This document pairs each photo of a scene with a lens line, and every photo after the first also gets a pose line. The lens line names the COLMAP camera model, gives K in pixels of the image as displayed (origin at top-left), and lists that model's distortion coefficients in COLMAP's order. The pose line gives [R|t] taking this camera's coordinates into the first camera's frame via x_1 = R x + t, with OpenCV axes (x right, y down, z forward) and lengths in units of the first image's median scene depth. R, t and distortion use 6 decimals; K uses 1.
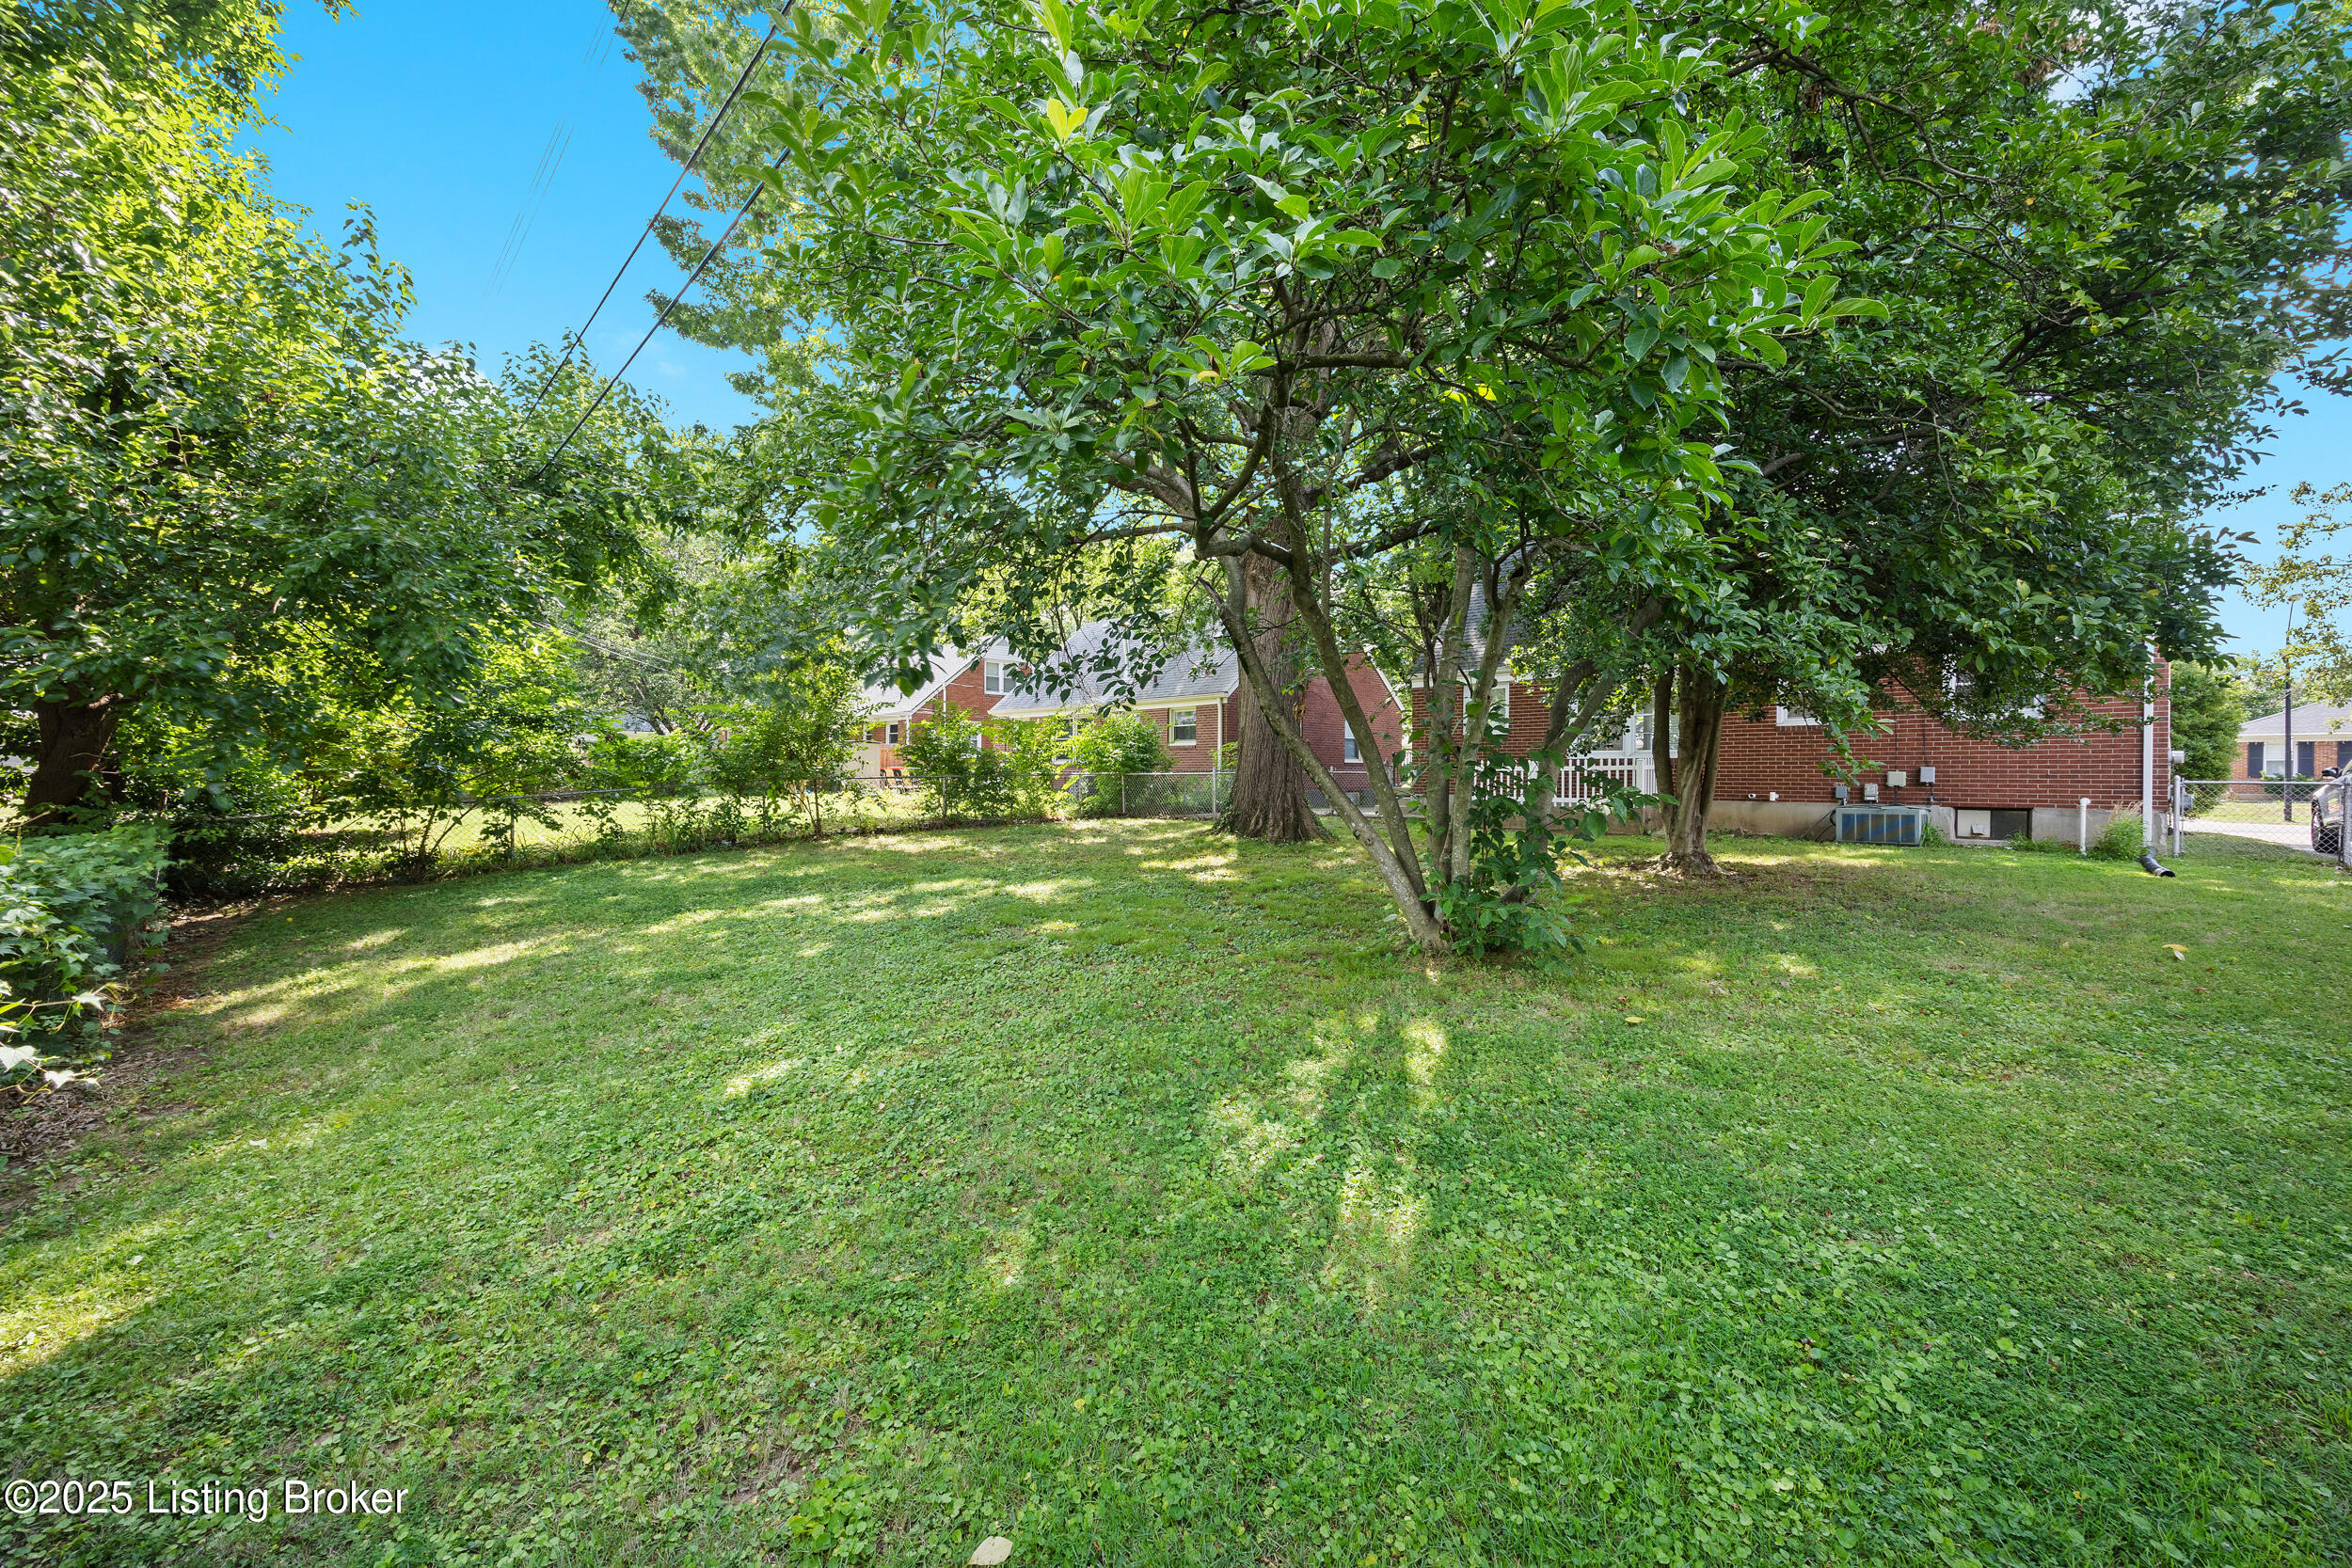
lens RADIAL K [[902.9, 0, 1181.6], [0, 902.9, 768.2], [0, 0, 1]] dist [-0.002150, 0.000160]
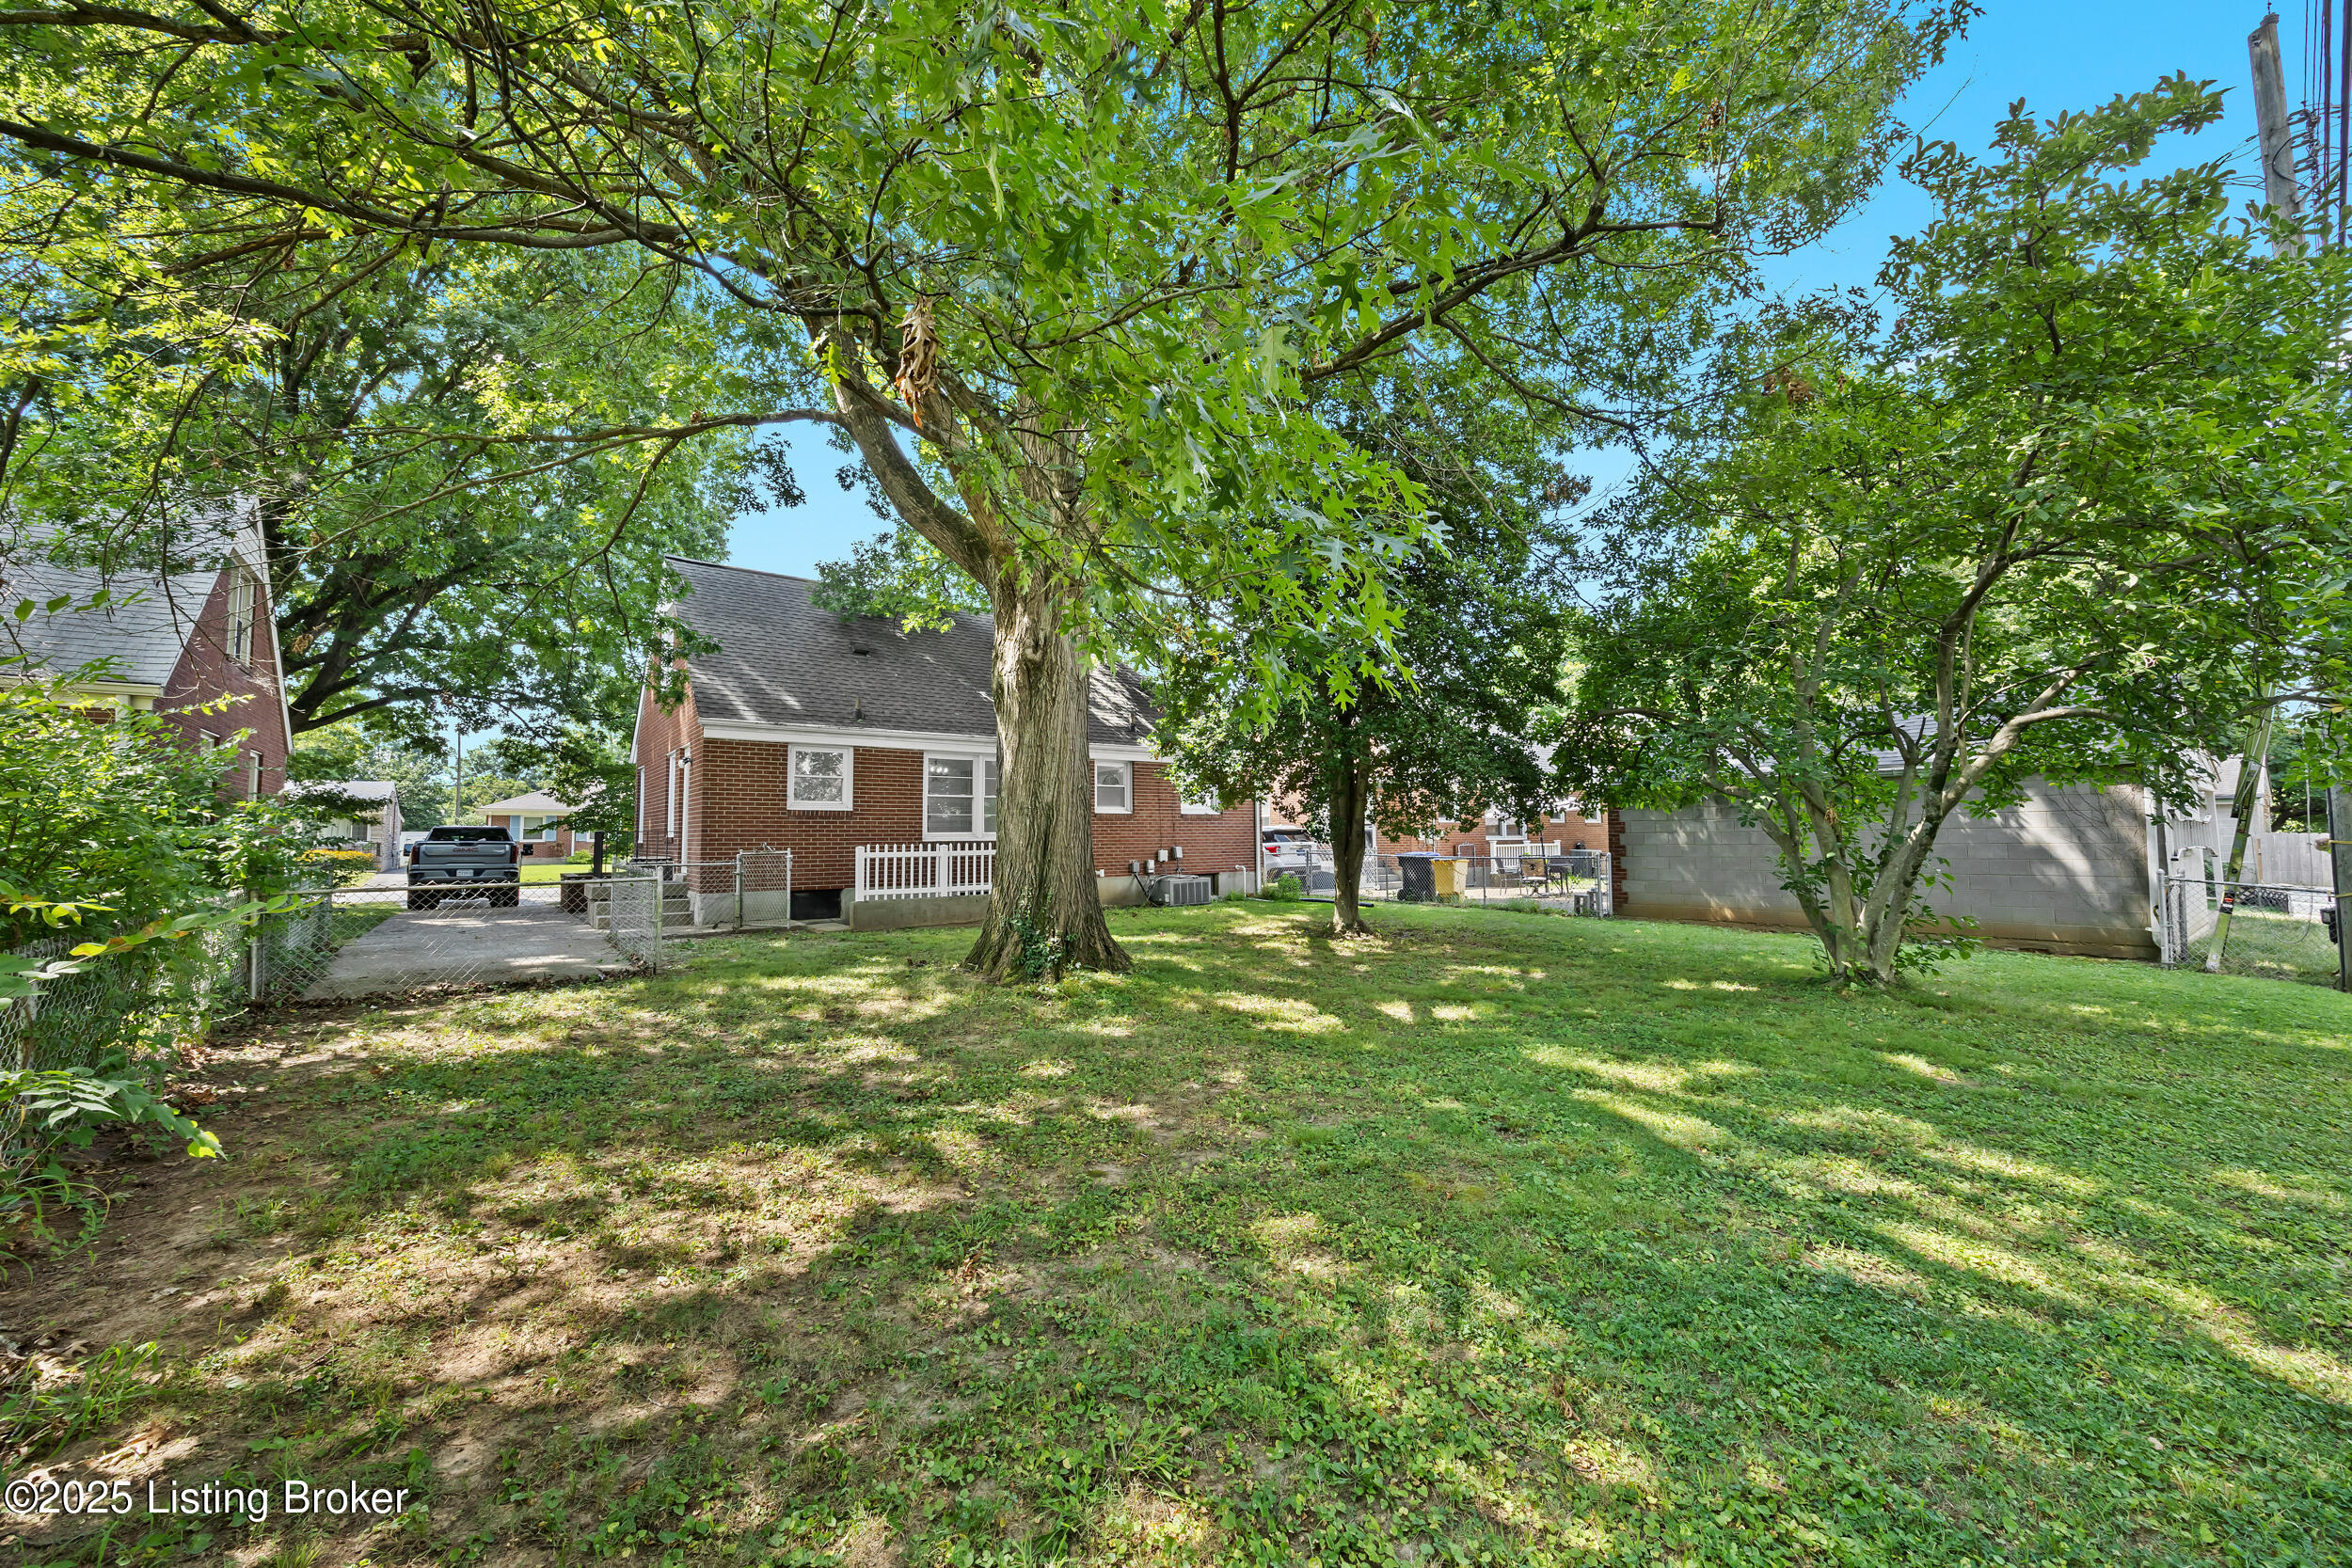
lens RADIAL K [[902.9, 0, 1181.6], [0, 902.9, 768.2], [0, 0, 1]] dist [-0.002150, 0.000160]
pose [[0.088029, 0.072864, 0.993449, -0.564058], [0.005350, 0.997272, -0.073619, -0.019561], [-0.996104, 0.011796, 0.087399, 0.847607]]
